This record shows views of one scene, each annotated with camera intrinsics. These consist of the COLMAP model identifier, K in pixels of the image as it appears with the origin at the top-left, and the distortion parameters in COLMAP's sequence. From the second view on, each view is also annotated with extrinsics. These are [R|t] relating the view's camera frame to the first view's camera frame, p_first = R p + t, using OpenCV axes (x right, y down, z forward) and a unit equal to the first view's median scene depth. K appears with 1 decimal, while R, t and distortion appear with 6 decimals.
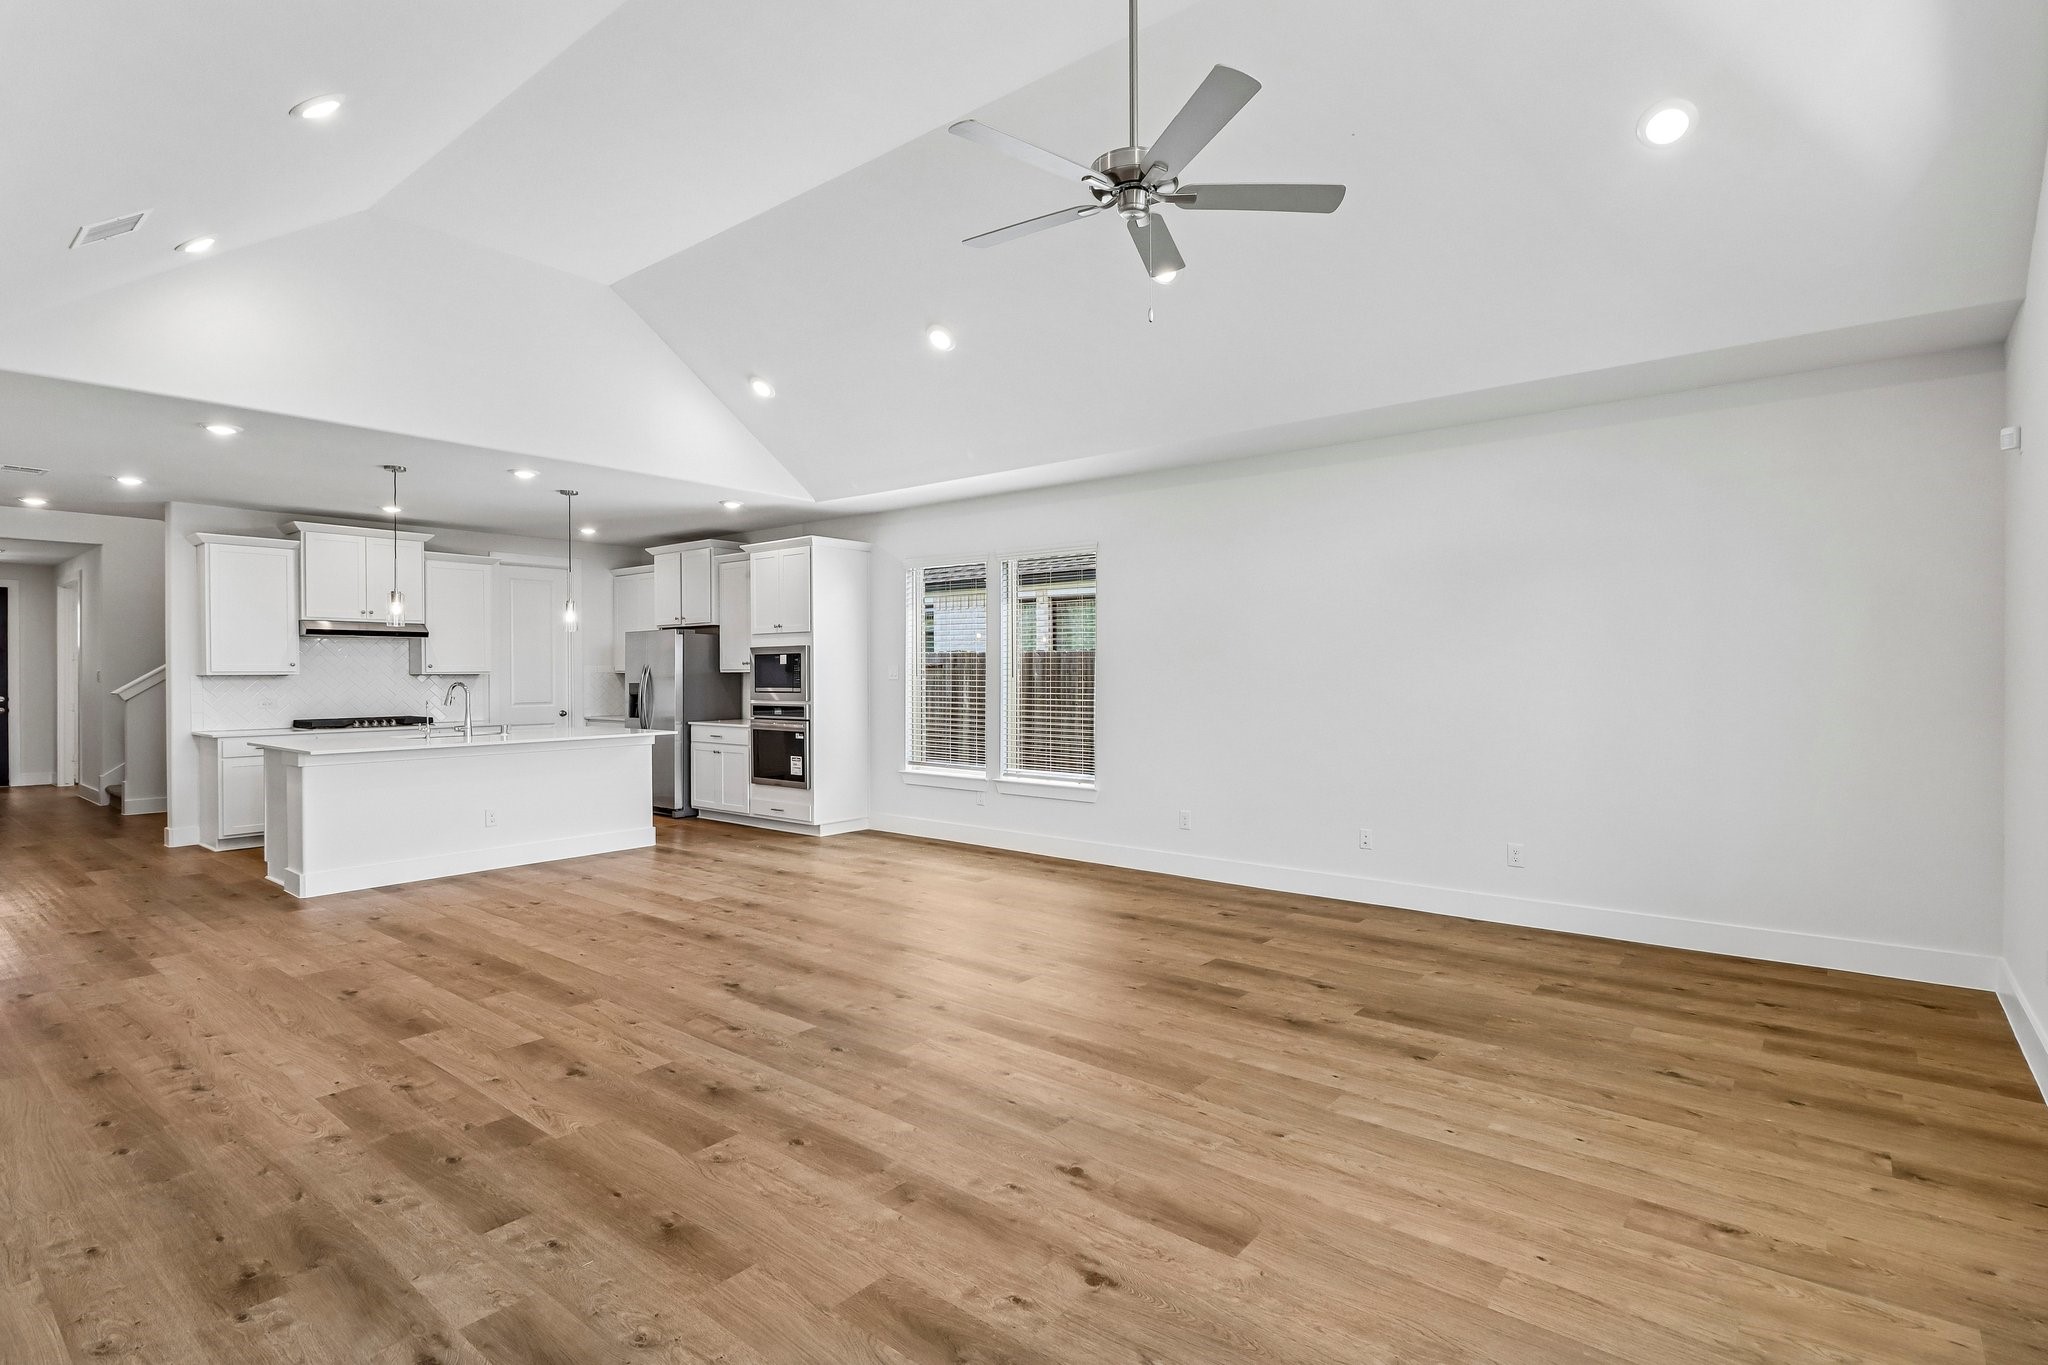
lens RADIAL K [[991.8, 0, 1034.5], [0, 991.8, 671.5], [0, 0, 1]] dist [0.006591, -0.008635]
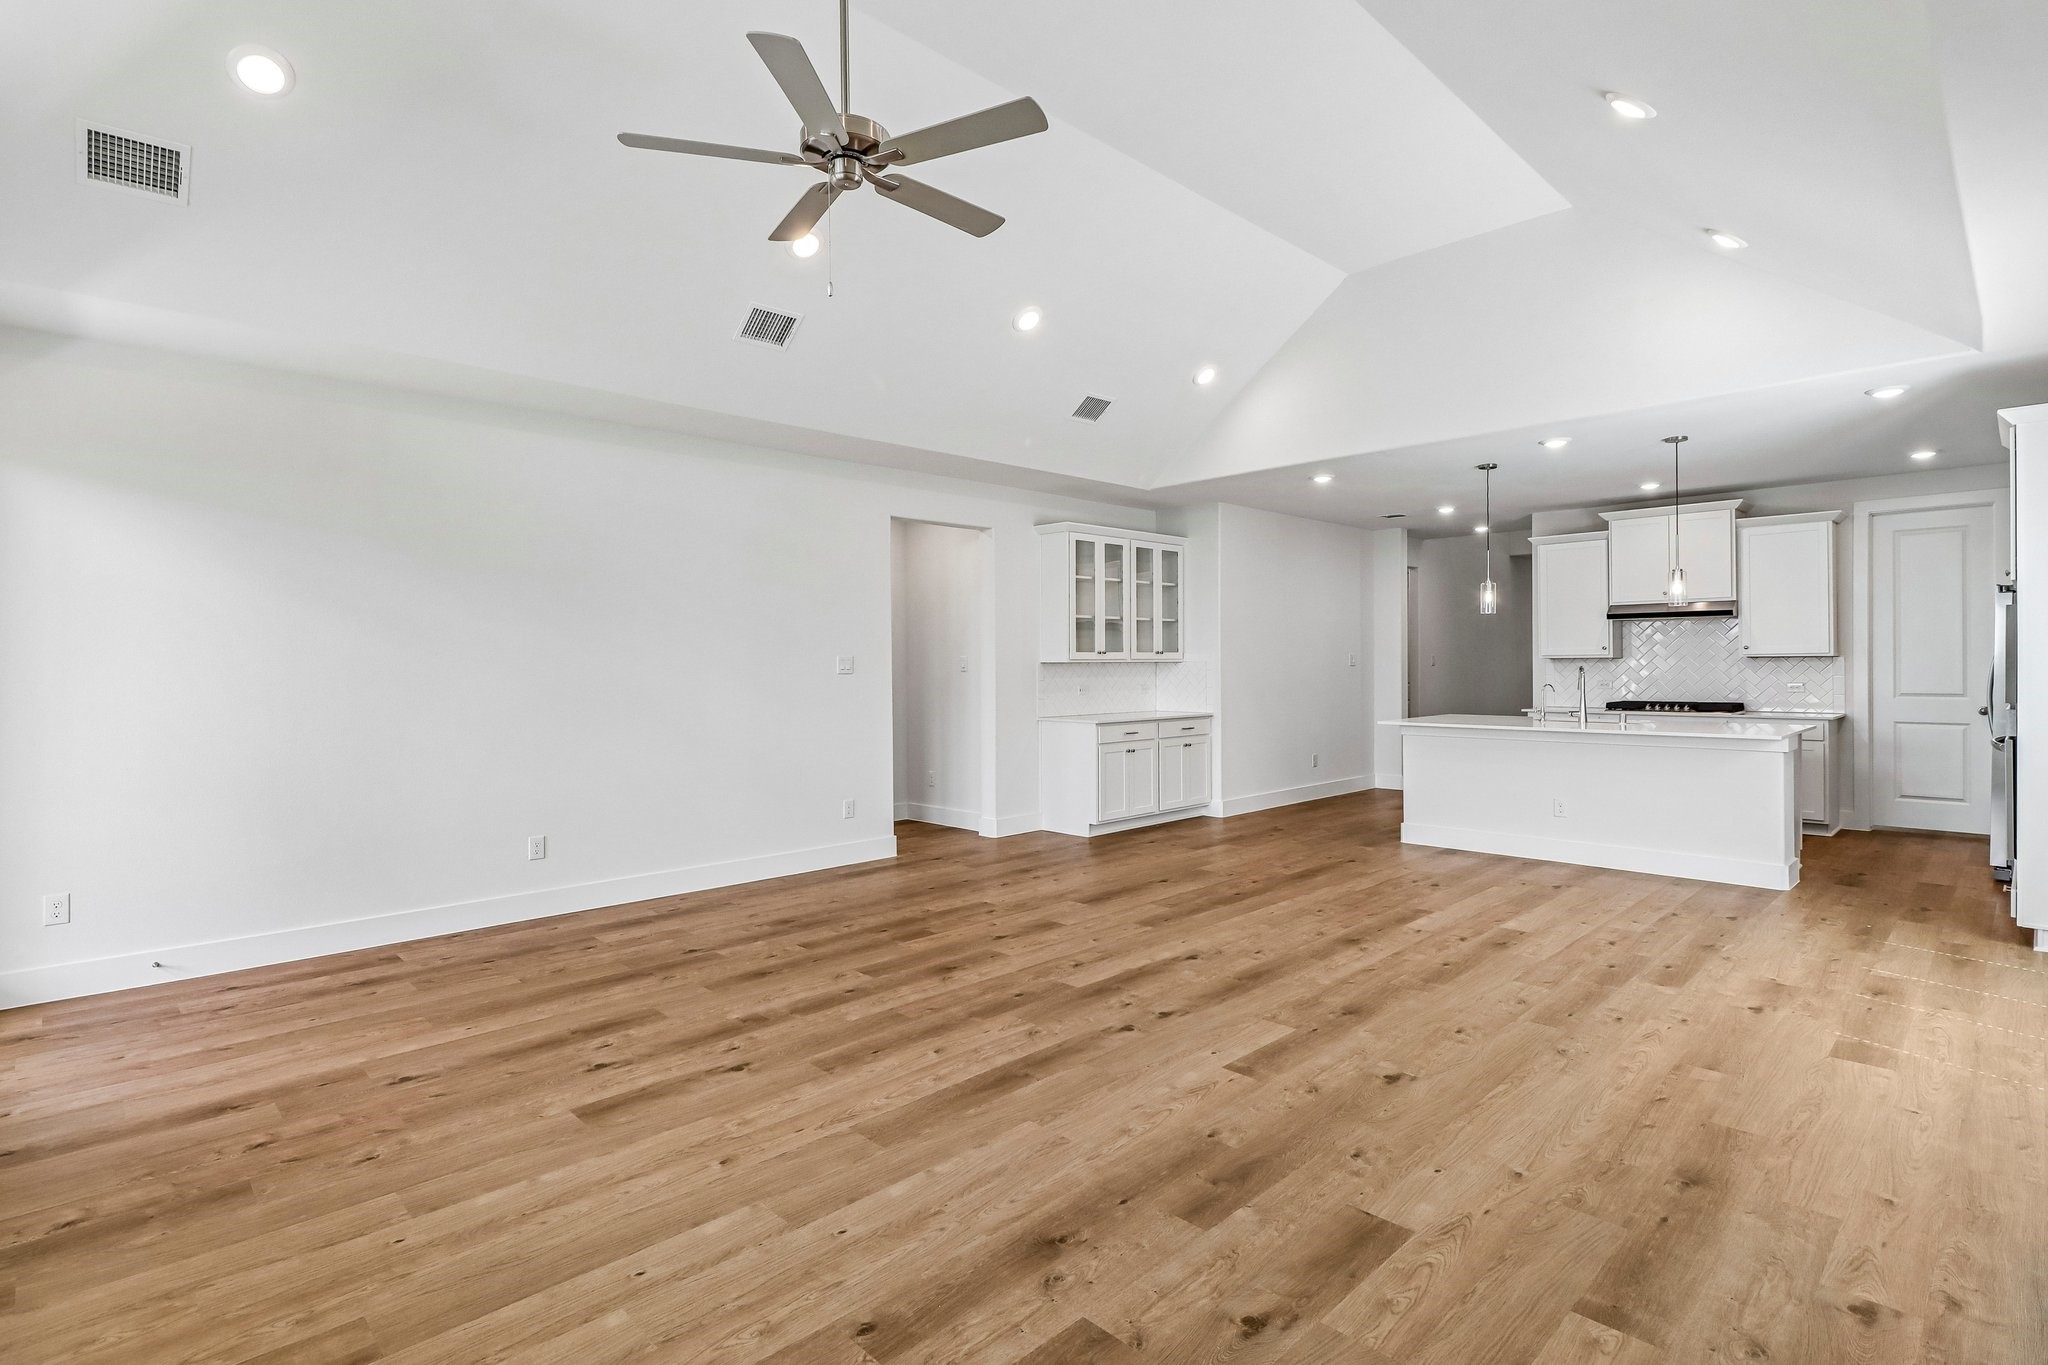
lens RADIAL K [[991.8, 0, 1026.5], [0, 991.8, 674.2], [0, 0, 1]] dist [0.006591, -0.008635]
pose [[-0.114020, 0.016766, -0.993337, 0.599886], [0.012972, 0.999797, 0.015386, -0.006239], [0.993394, -0.011131, -0.114214, 0.730144]]
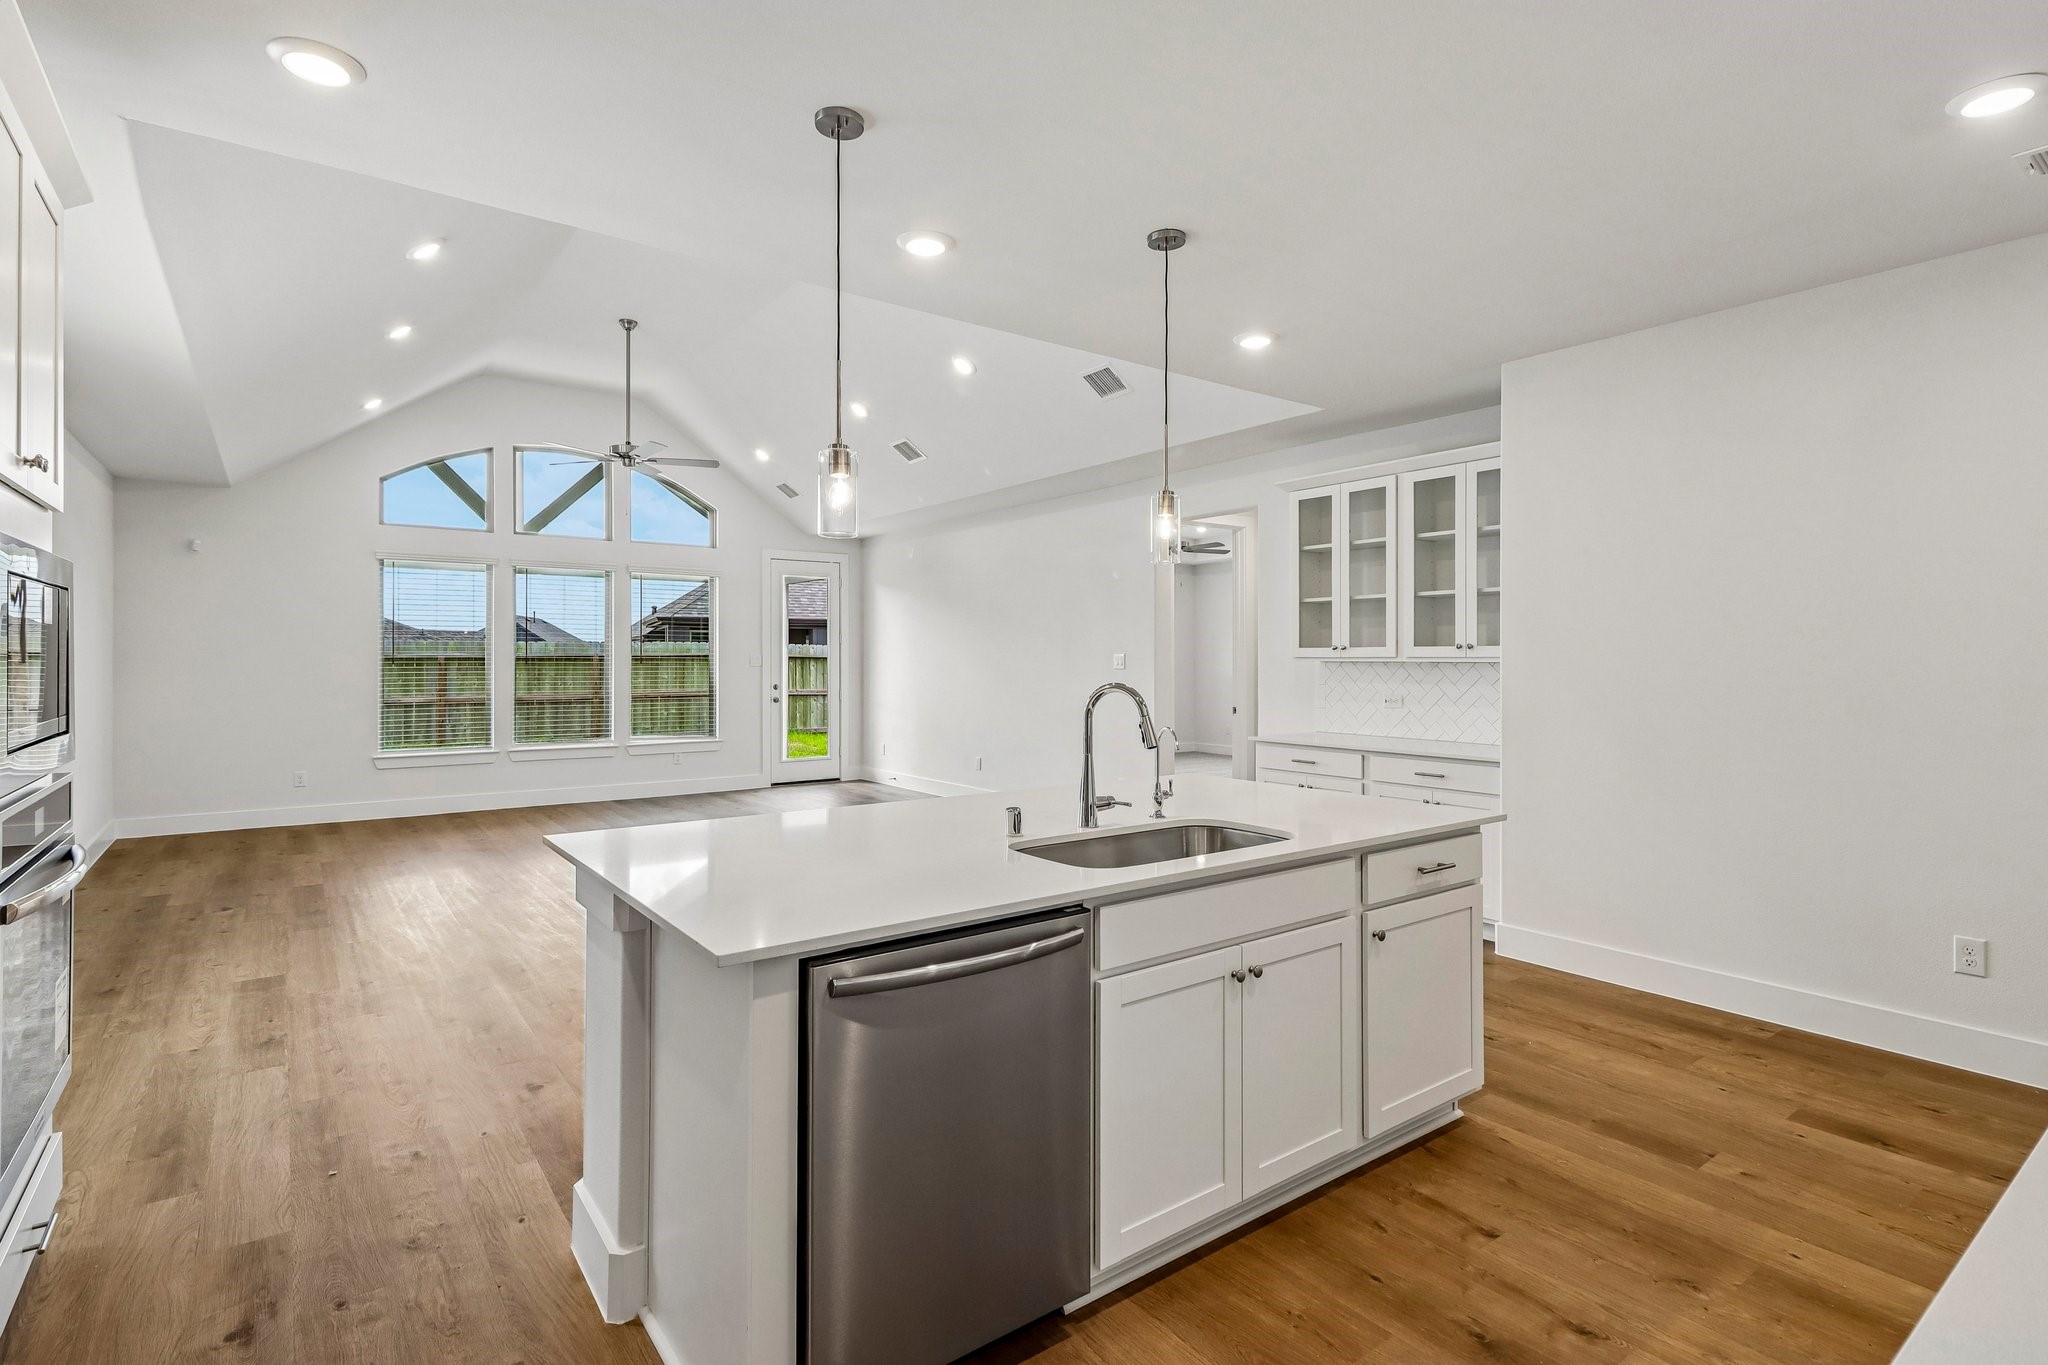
lens RADIAL K [[991.8, 0, 1043.7], [0, 991.8, 647.9], [0, 0, 1]] dist [0.006591, -0.008635]
pose [[-0.972372, 0.004485, 0.233394, -0.821055], [0.000446, 0.999849, -0.017355, 0.004373], [-0.233436, -0.016772, -0.972227, 1.769880]]
